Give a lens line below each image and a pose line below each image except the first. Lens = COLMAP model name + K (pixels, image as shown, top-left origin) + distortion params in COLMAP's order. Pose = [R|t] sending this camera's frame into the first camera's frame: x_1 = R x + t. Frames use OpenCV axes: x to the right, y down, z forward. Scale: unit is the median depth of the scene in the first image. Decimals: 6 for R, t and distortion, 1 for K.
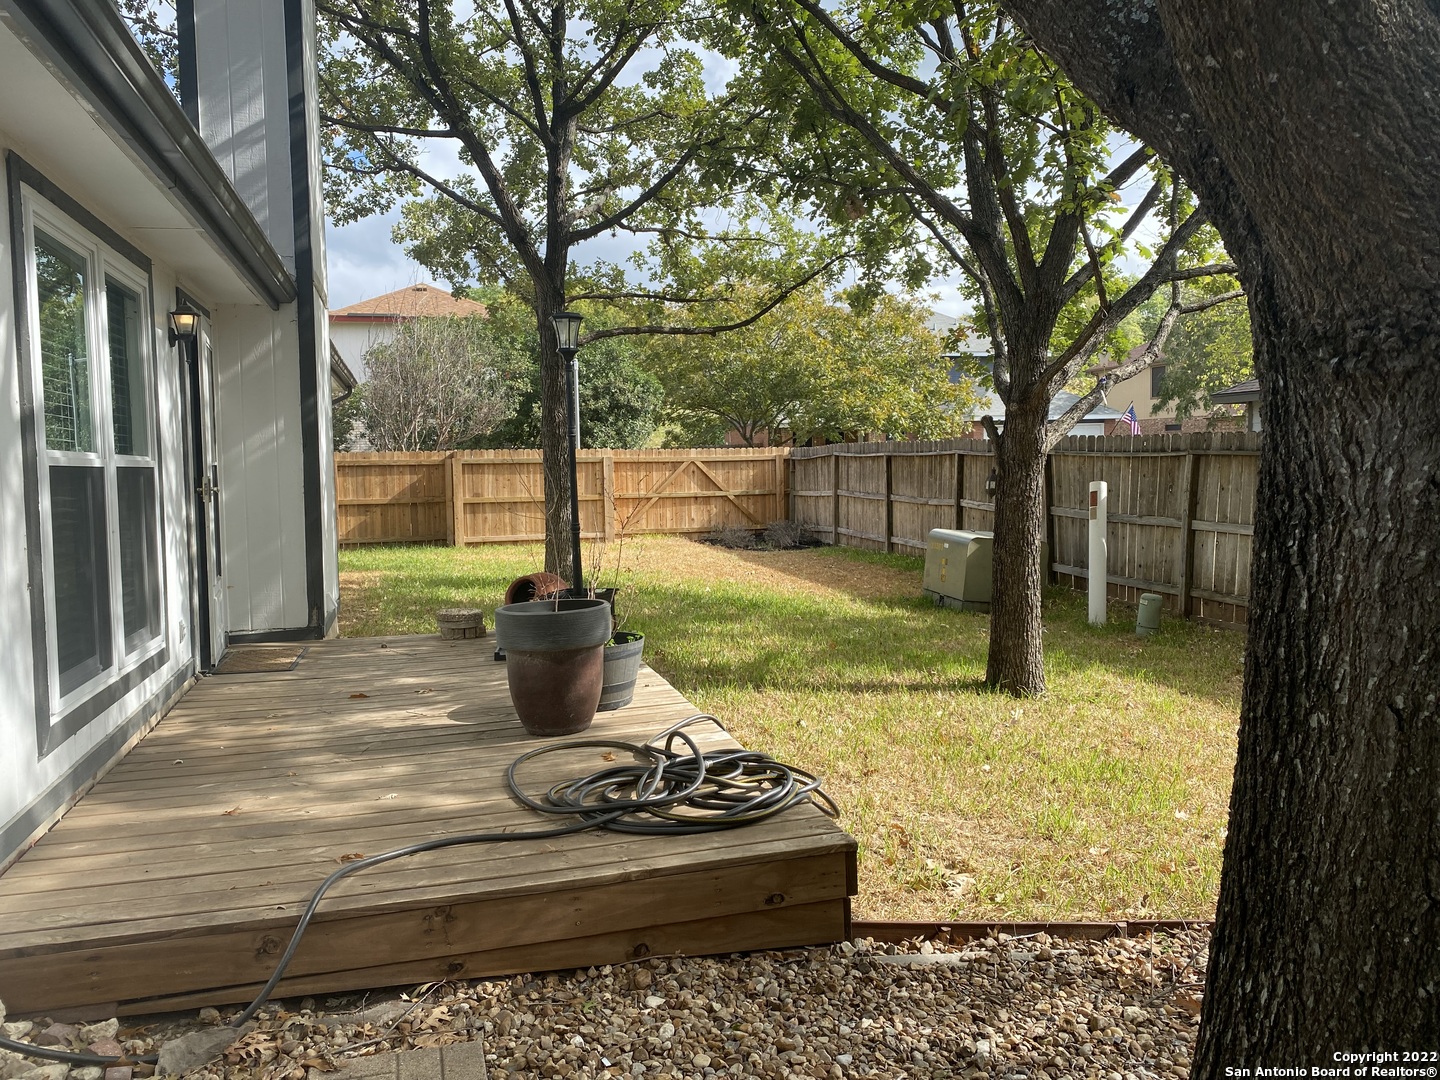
lens RADIAL K [[1104.7, 0, 720.7], [0, 1104.7, 531.2], [0, 0, 1]] dist [0.023665, -0.007320]
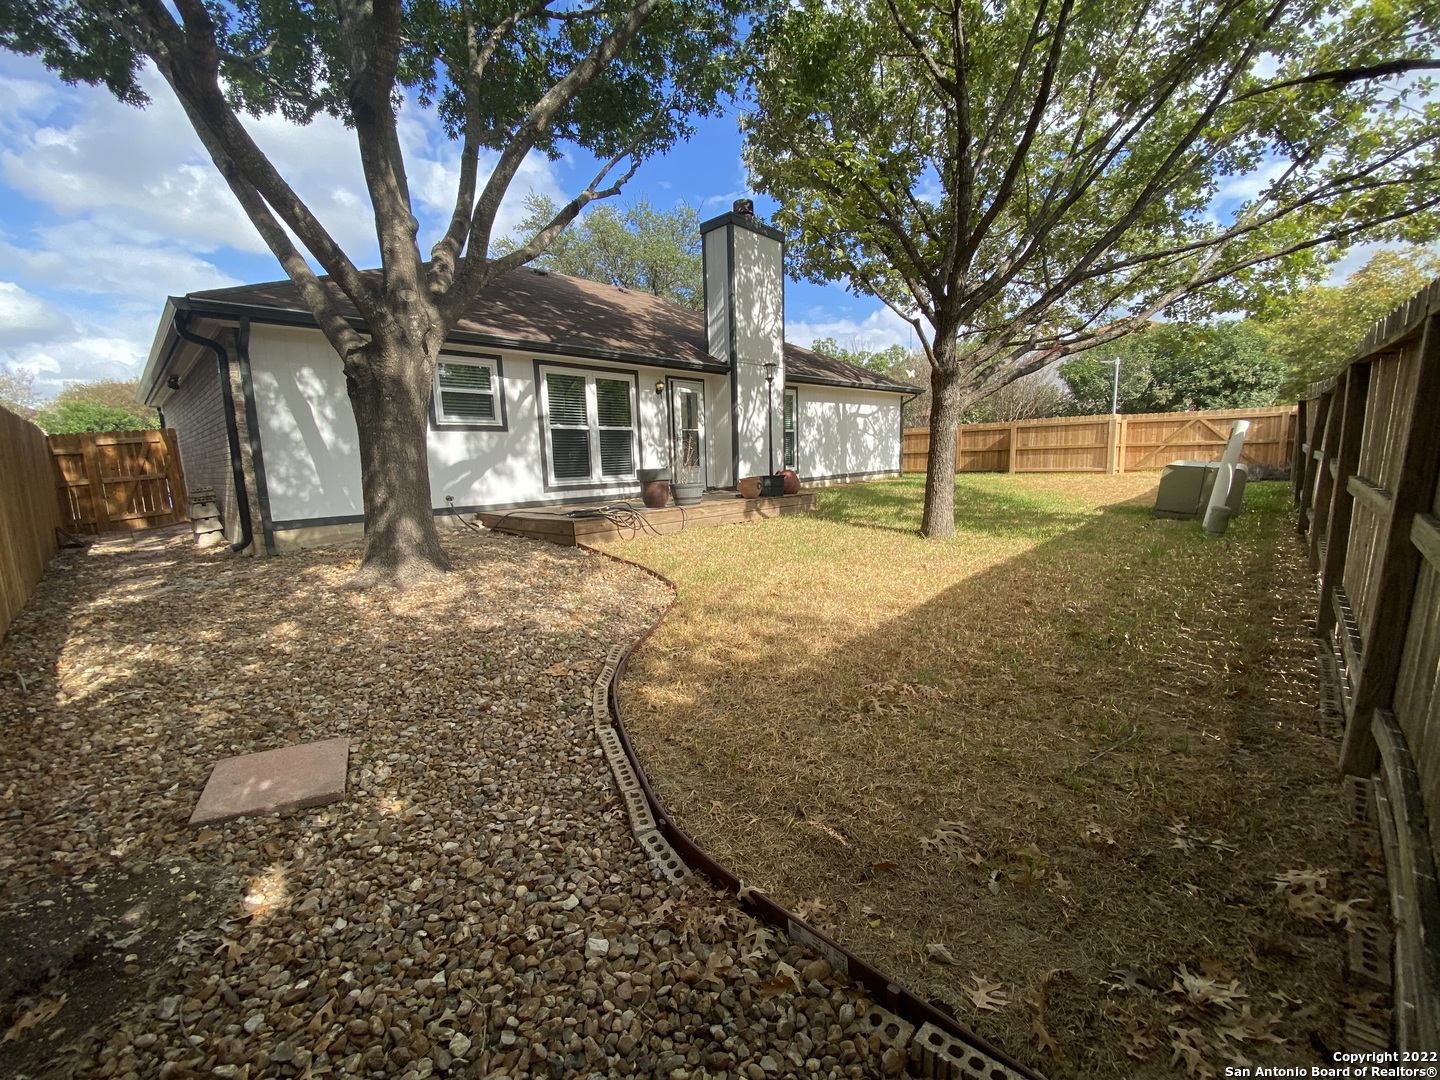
lens RADIAL K [[583.5, 0, 718.2], [0, 583.5, 540.6], [0, 0, 1]] dist [0.012401, -0.018258]
pose [[0.469960, 0.126365, -0.873596, 0.403409], [-0.028883, 0.991371, 0.127863, 0.014799], [0.882215, -0.034858, 0.469554, 0.101232]]
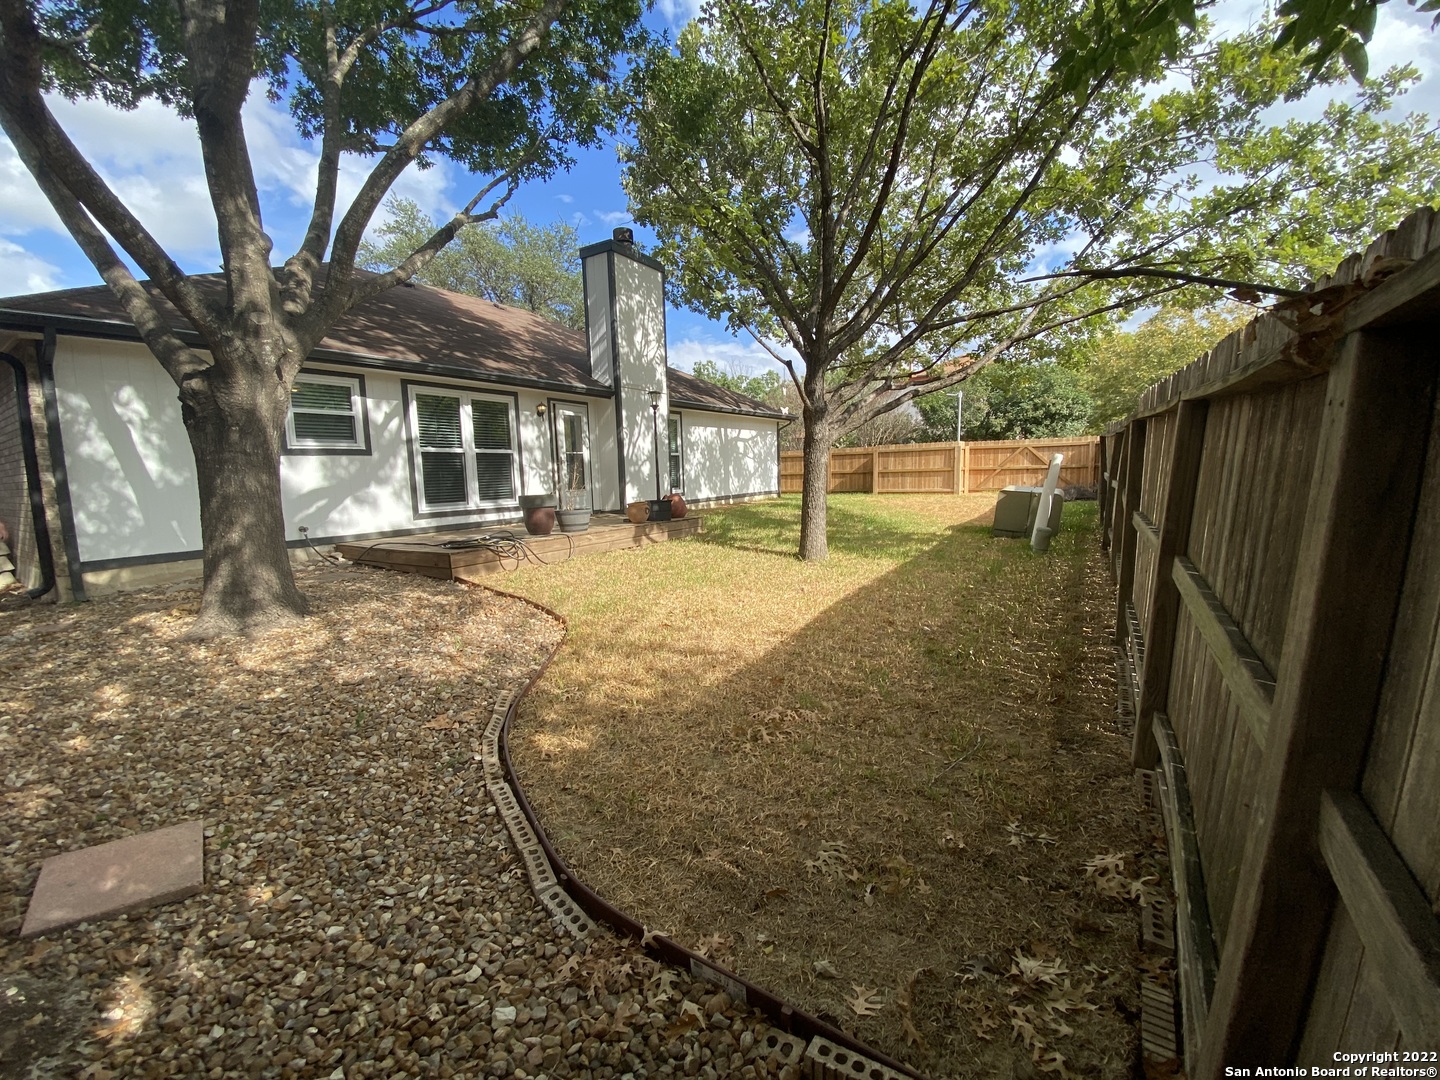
lens RADIAL K [[582.2, 0, 720.0], [0, 582.2, 540.0], [0, 0, 1]] dist [0.005893, -0.014470]
pose [[0.635893, 0.090367, -0.766469, 0.406521], [-0.030268, 0.995277, 0.092233, 0.008264], [0.771184, -0.035451, 0.635625, 0.097461]]
